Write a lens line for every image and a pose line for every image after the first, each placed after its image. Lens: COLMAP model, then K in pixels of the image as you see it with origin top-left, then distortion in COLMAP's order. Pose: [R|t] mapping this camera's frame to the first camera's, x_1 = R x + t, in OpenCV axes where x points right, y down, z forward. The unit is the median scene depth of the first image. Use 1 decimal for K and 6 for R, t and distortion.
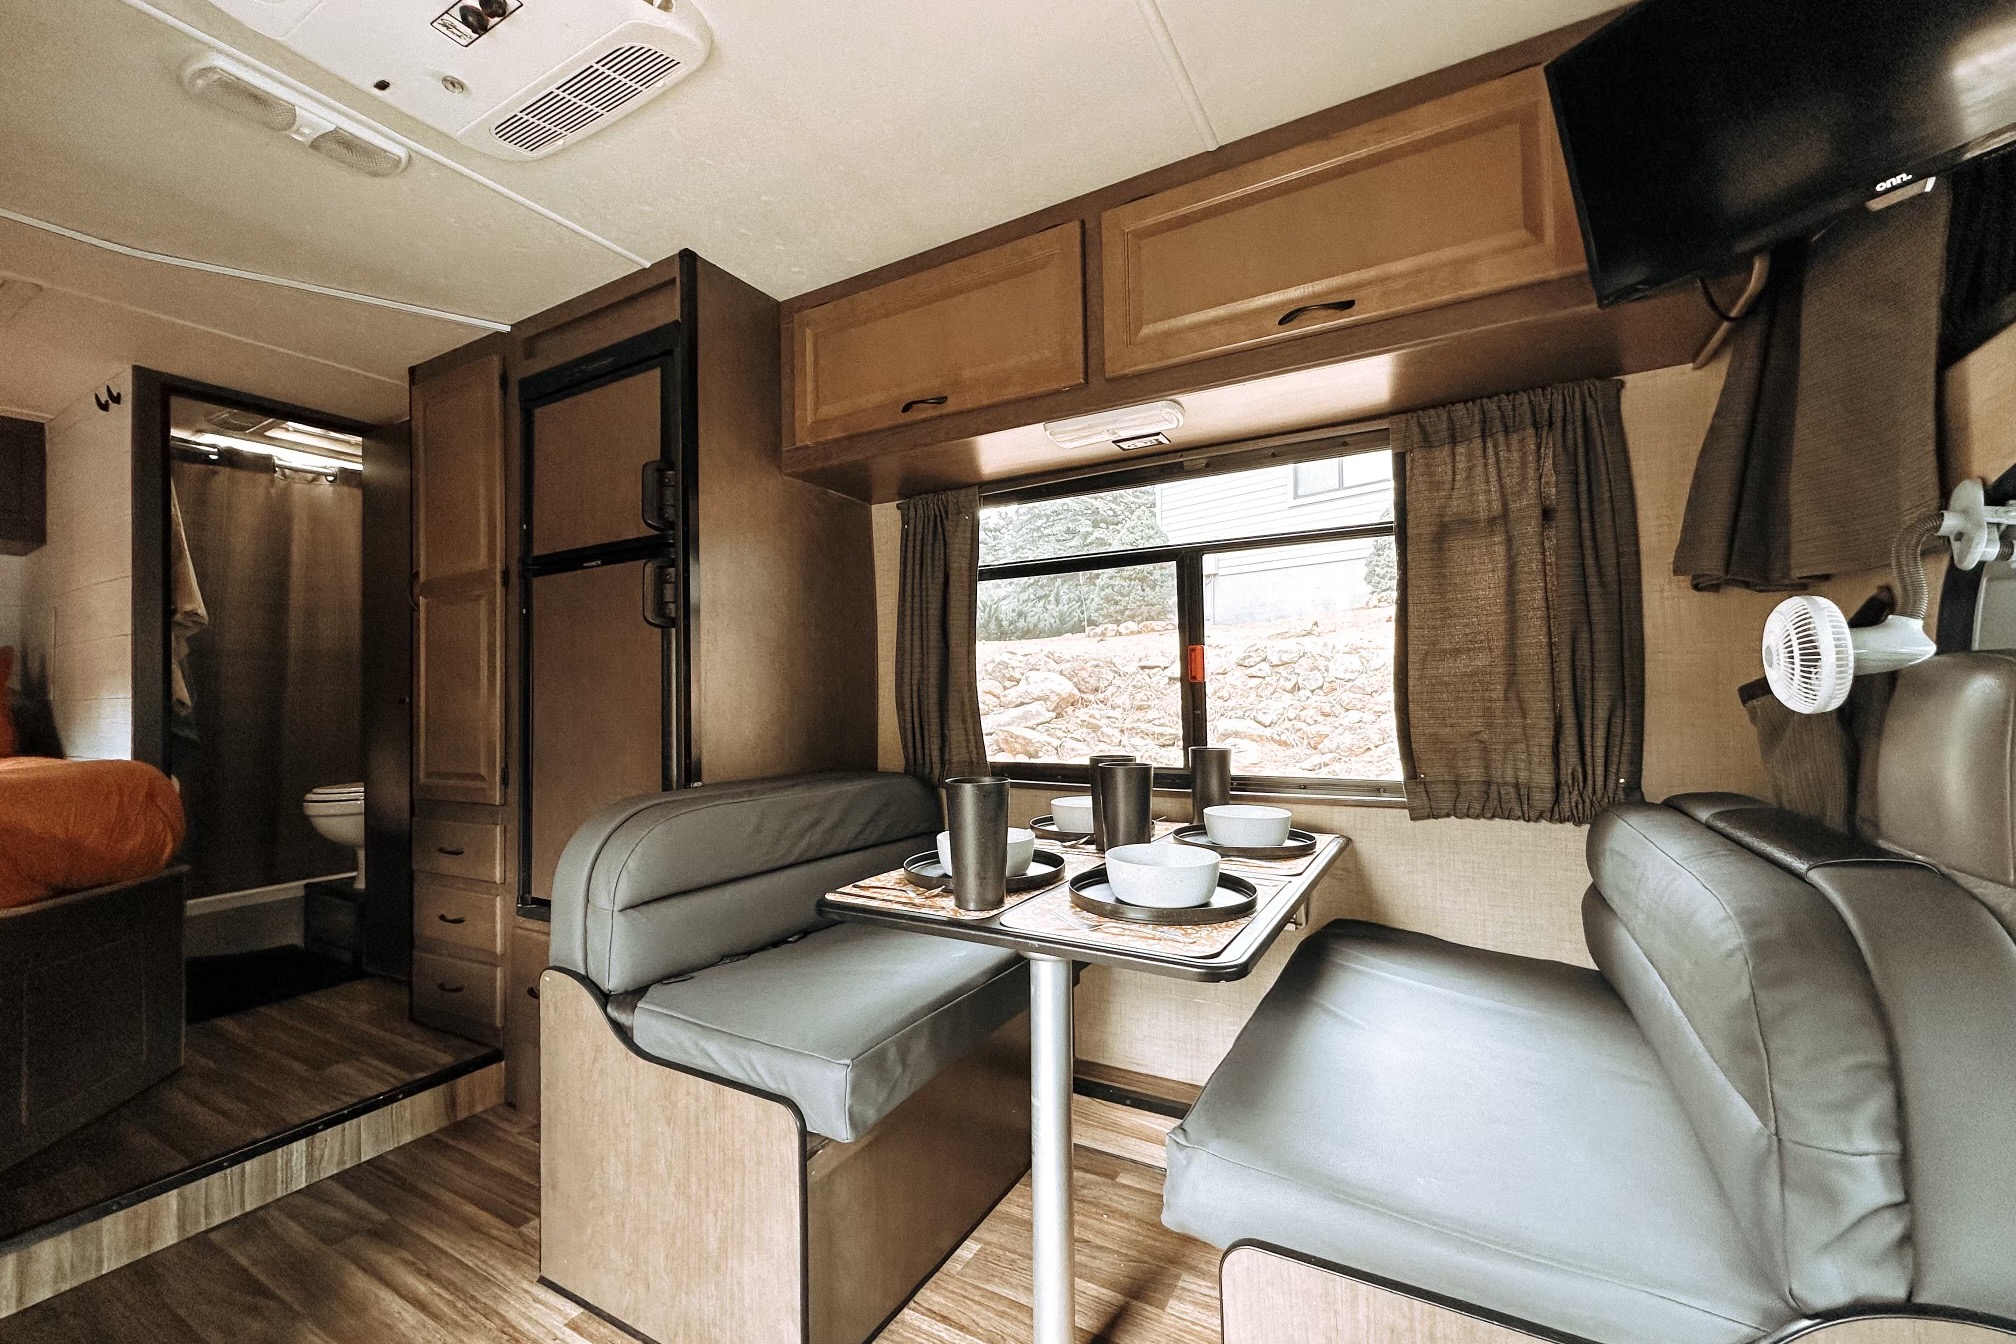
lens RADIAL K [[804.9, 0, 1008.0], [0, 804.9, 672.0], [0, 0, 1]] dist [-0.002608, -0.000108]
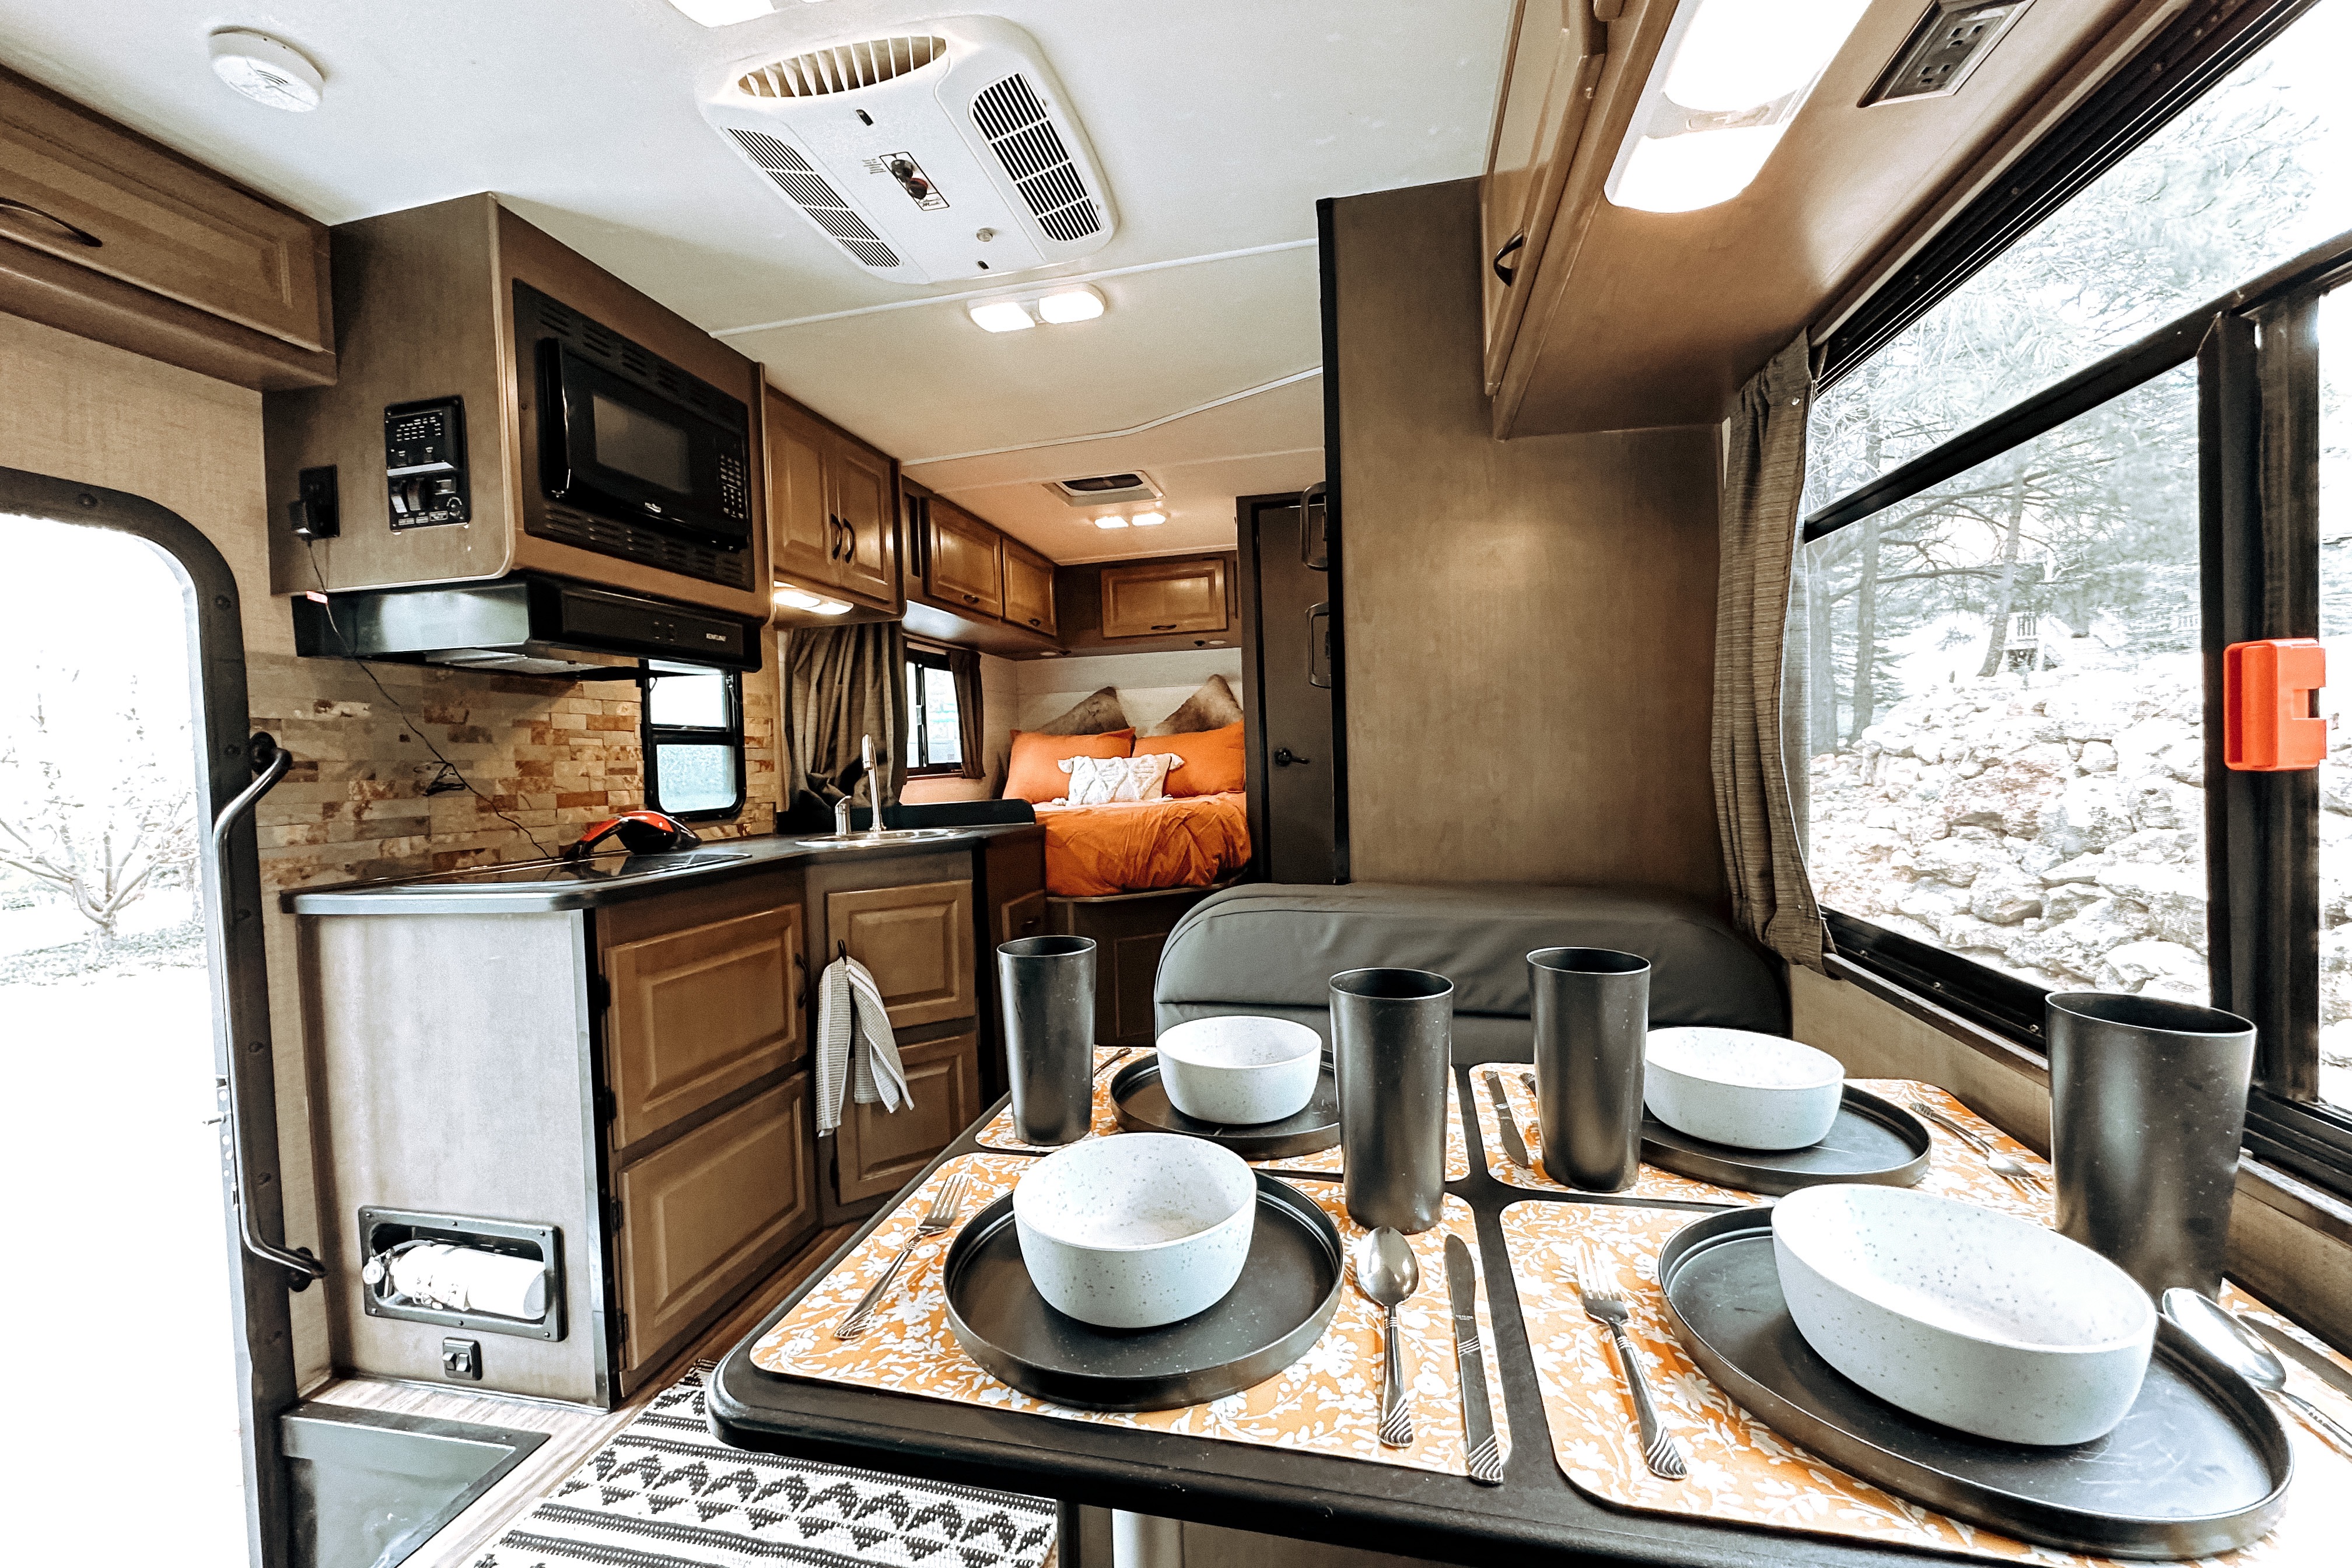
lens RADIAL K [[939.1, 0, 1176.0], [0, 939.1, 784.0], [0, 0, 1]] dist [-0.002608, -0.000108]
pose [[0.292128, 0.043285, -0.955399, 0.373250], [0.054187, 0.996621, 0.061721, -0.019483], [0.954843, -0.069800, 0.288796, 0.461411]]
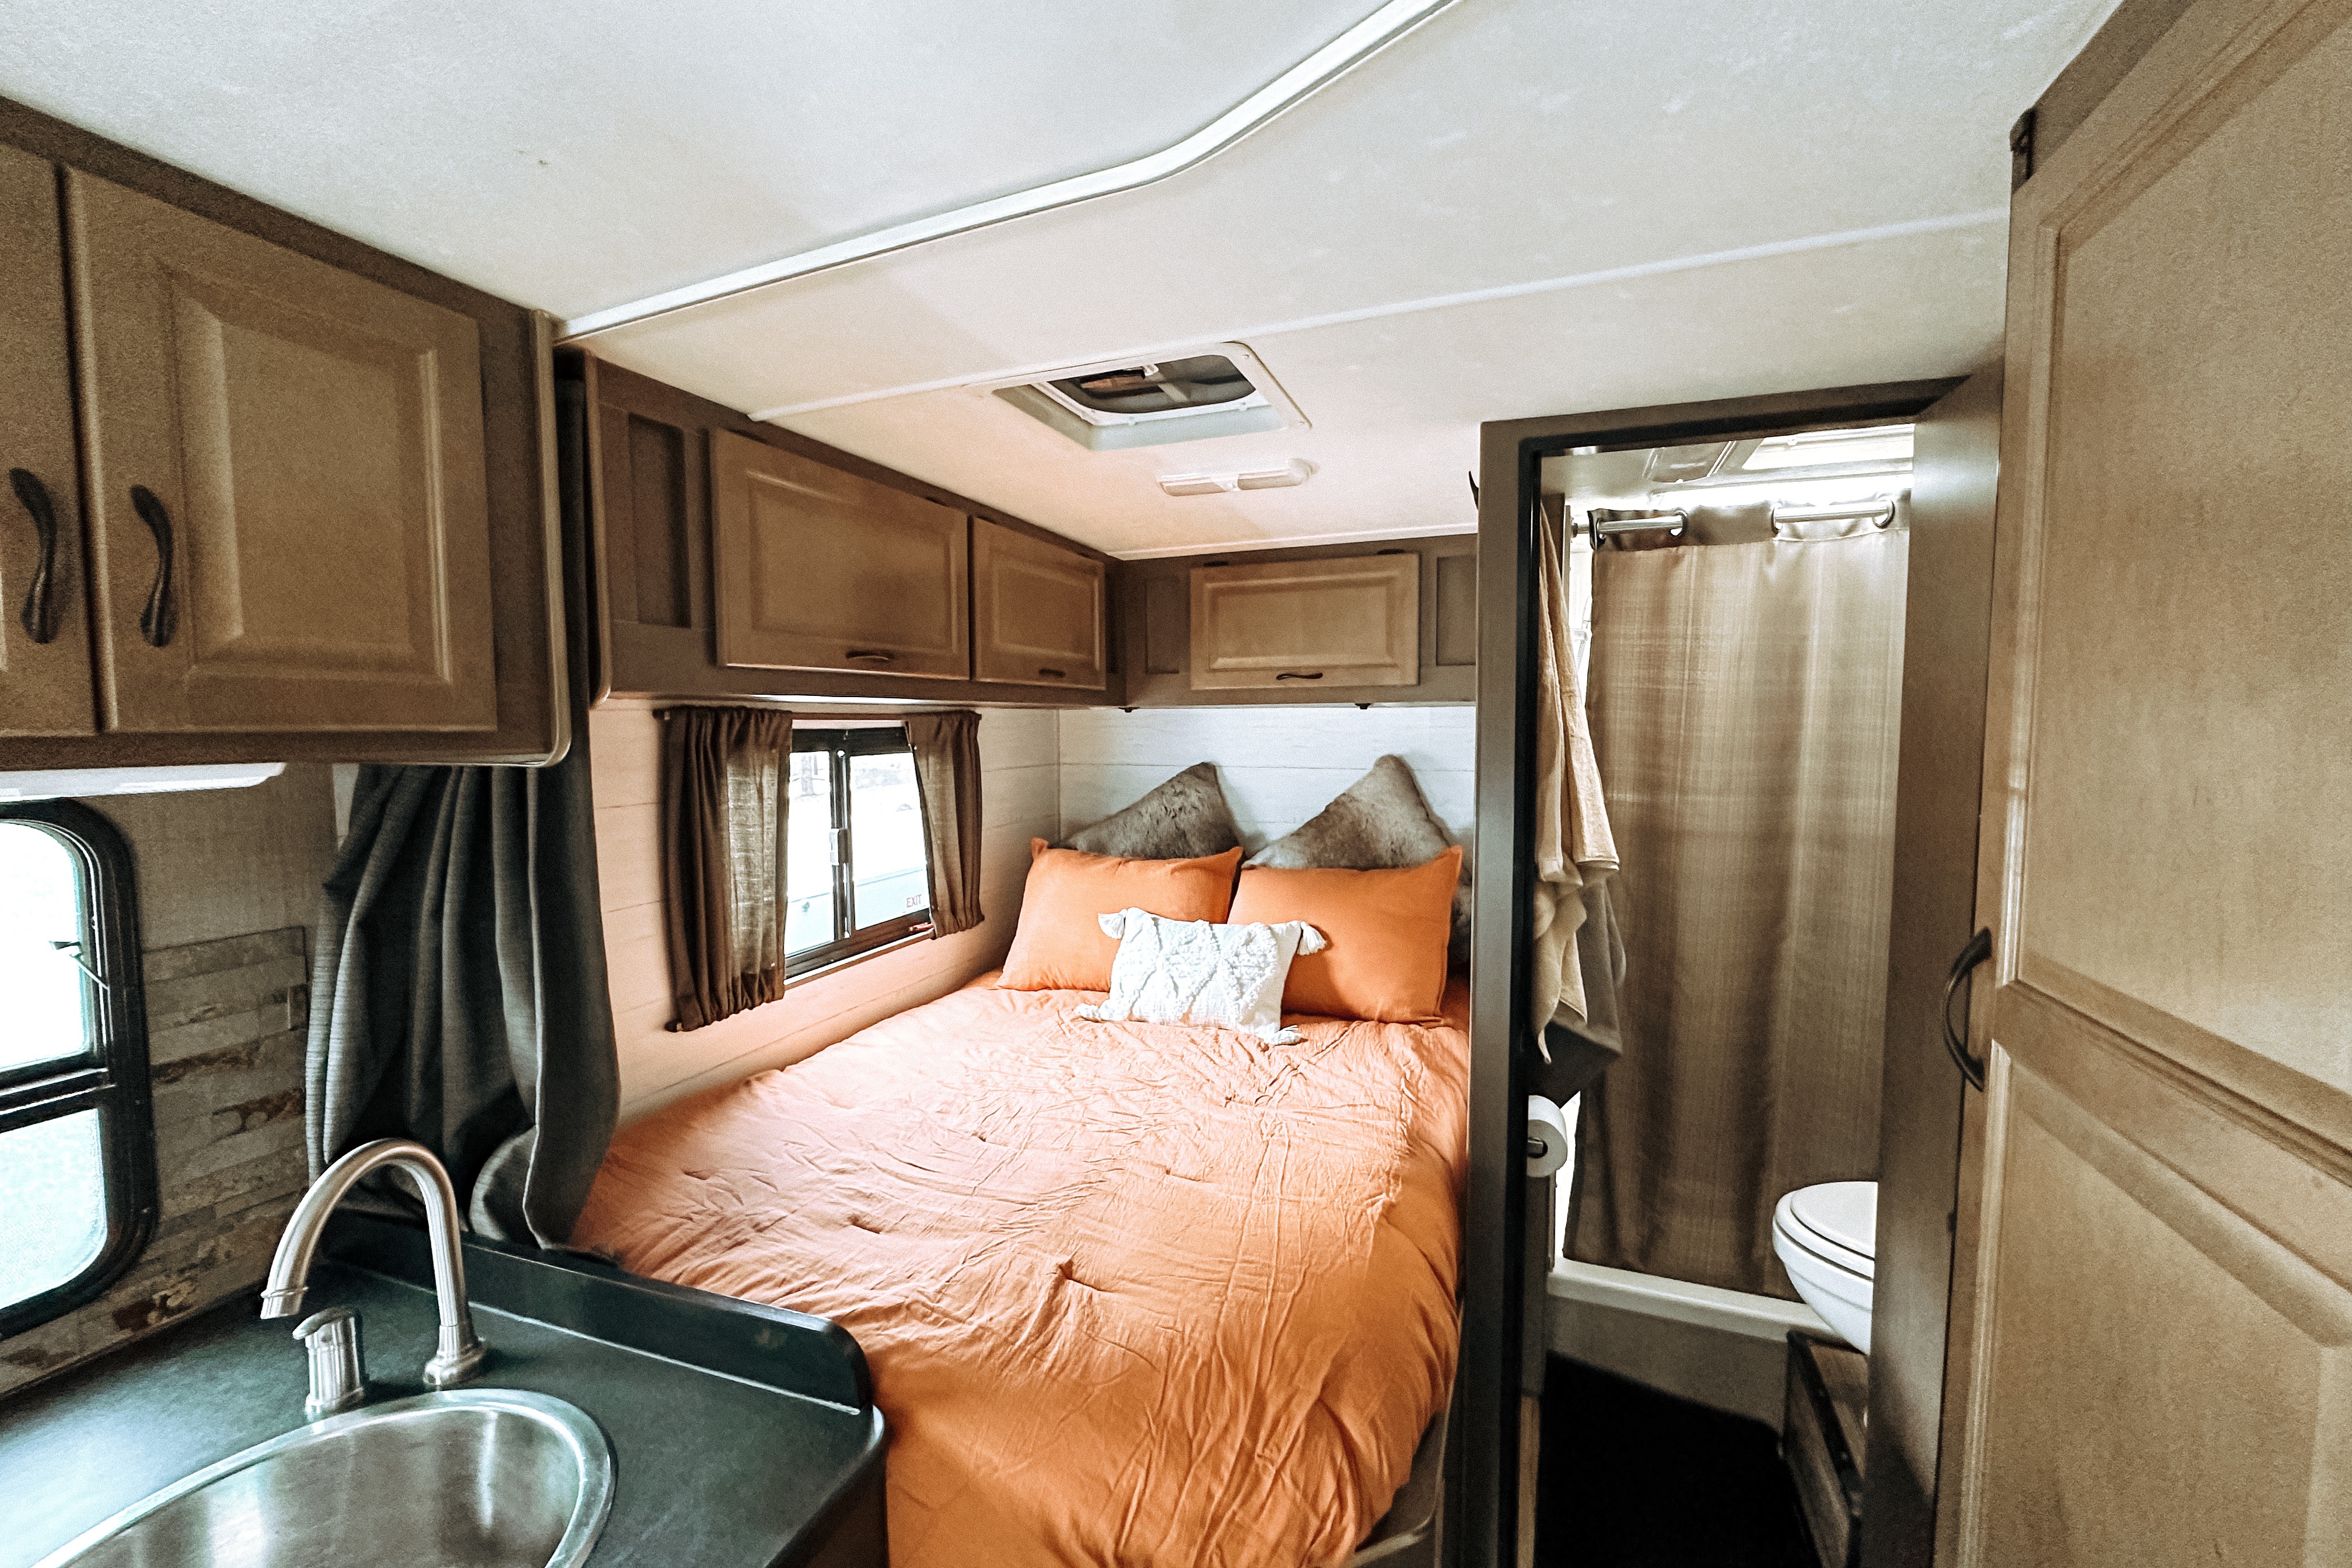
lens RADIAL K [[939.1, 0, 1176.0], [0, 939.1, 784.0], [0, 0, 1]] dist [-0.002608, -0.000108]
pose [[0.145706, 0.092713, -0.984974, -0.509804], [0.027203, 0.994847, 0.097666, -0.221660], [0.988954, -0.041024, 0.142433, 0.740918]]
